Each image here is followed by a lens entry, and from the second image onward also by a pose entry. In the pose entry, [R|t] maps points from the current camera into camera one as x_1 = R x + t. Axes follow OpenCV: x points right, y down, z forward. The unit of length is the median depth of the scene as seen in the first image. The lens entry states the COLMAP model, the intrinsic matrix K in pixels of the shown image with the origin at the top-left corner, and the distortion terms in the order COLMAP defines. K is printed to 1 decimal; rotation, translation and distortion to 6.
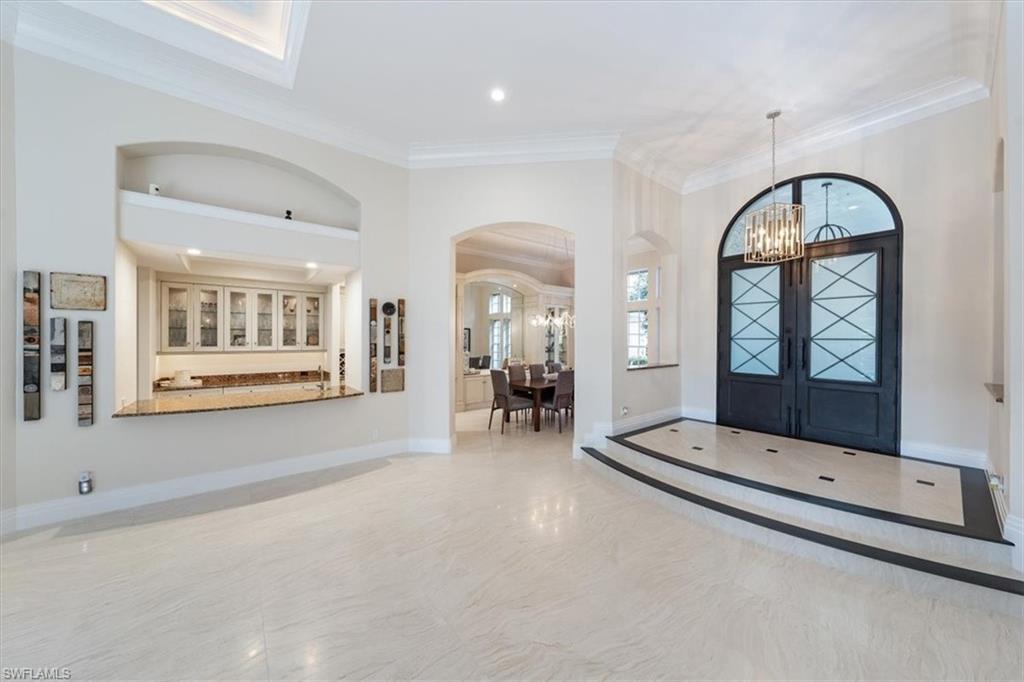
lens RADIAL K [[350.7, 0, 517.2], [0, 350.7, 341.6], [0, 0, 1]] dist [-0.000036, -0.000012]
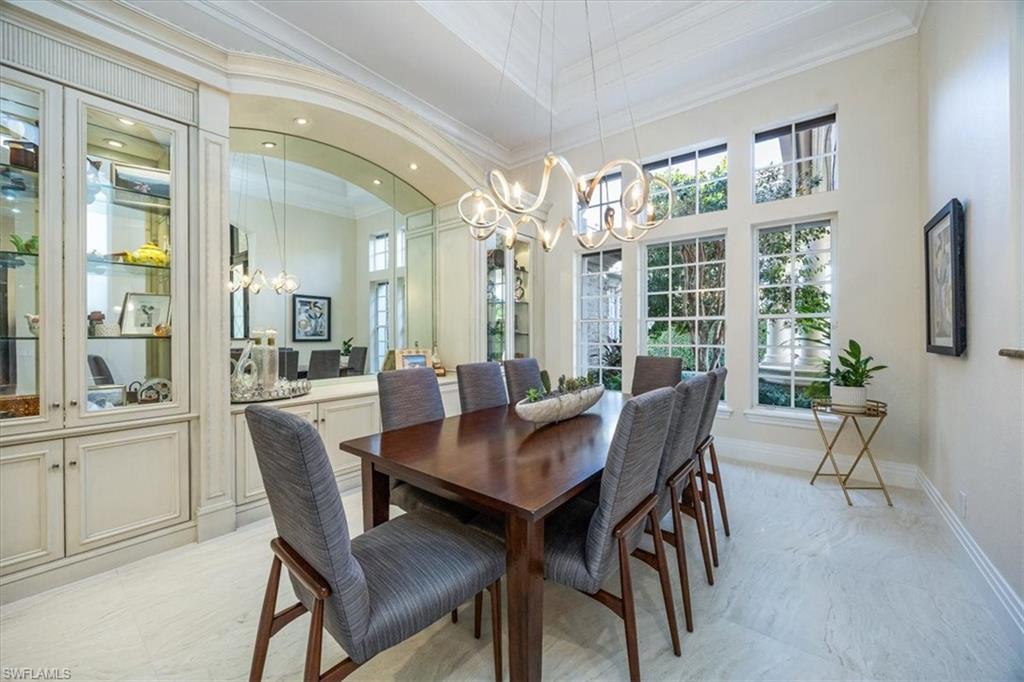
lens RADIAL K [[381.3, 0, 512.3], [0, 381.3, 337.8], [0, 0, 1]] dist [0.000245, 0.000003]
pose [[0.974417, -0.003514, 0.224719, 0.004062], [0.002471, 0.999985, 0.004923, 0.023725], [-0.224733, -0.004241, 0.974411, 0.401567]]
